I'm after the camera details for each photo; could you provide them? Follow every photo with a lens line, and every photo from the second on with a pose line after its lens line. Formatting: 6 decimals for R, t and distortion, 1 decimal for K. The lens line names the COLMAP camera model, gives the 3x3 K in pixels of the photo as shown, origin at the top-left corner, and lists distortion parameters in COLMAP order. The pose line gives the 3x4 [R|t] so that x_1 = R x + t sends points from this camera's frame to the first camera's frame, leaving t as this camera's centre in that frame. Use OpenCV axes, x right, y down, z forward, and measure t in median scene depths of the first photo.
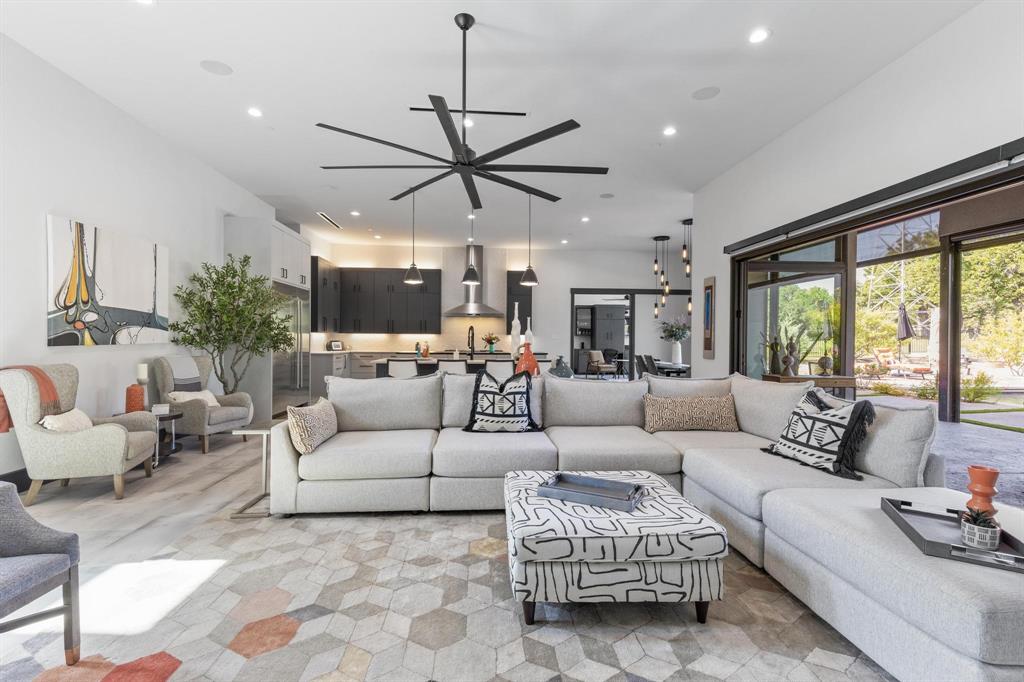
lens RADIAL K [[463.9, 0, 509.6], [0, 463.9, 341.0], [0, 0, 1]] dist [0.002681, -0.000623]
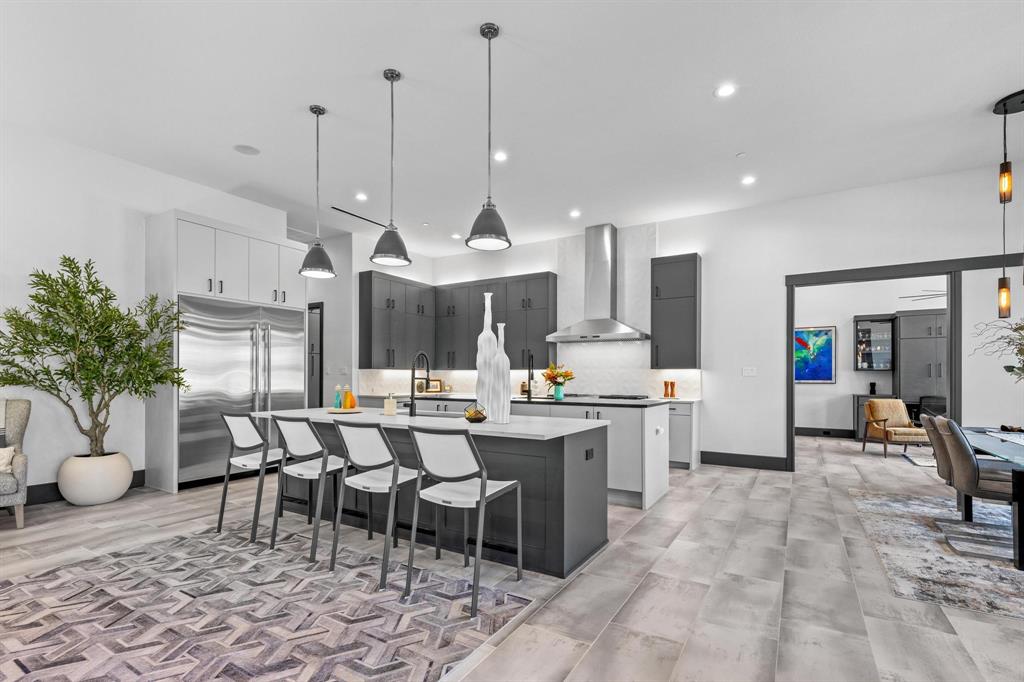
lens RADIAL K [[463.9, 0, 523.7], [0, 463.9, 379.3], [0, 0, 1]] dist [0.002681, -0.000623]
pose [[0.807879, -0.001830, -0.589346, 0.537201], [-0.000969, 0.999990, -0.004433, 0.005399], [0.589348, 0.004152, 0.807869, 1.128952]]
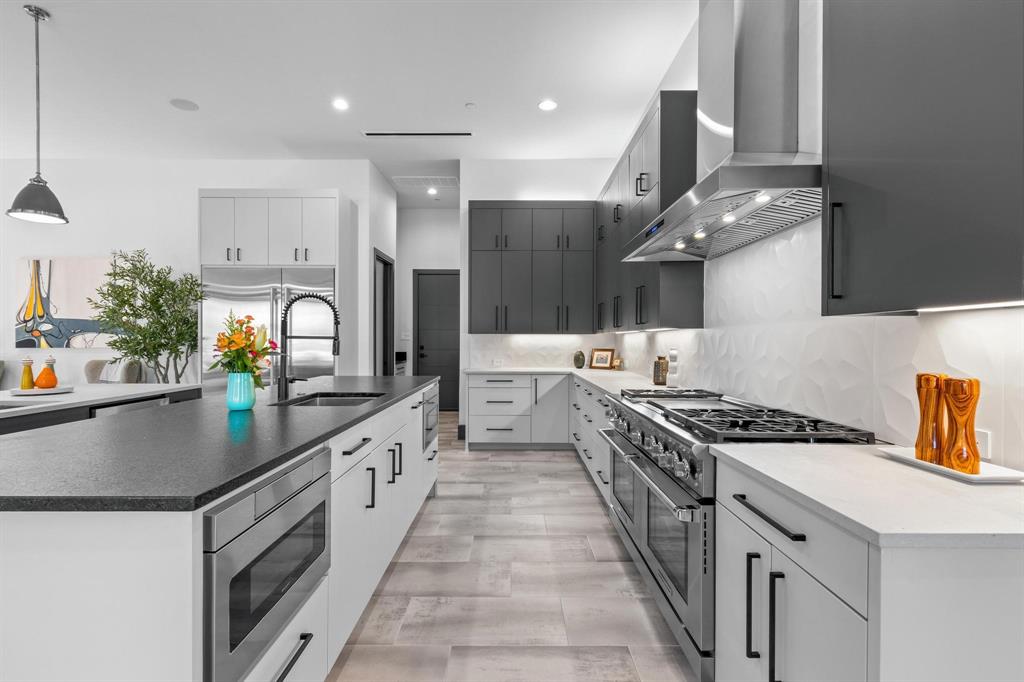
lens RADIAL K [[463.9, 0, 518.4], [0, 463.9, 341.7], [0, 0, 1]] dist [0.002681, -0.000623]
pose [[-0.077696, 0.004447, -0.996967, 0.330752], [-0.007807, 0.999957, 0.005069, -0.025370], [0.996947, 0.008178, -0.077658, 2.373720]]
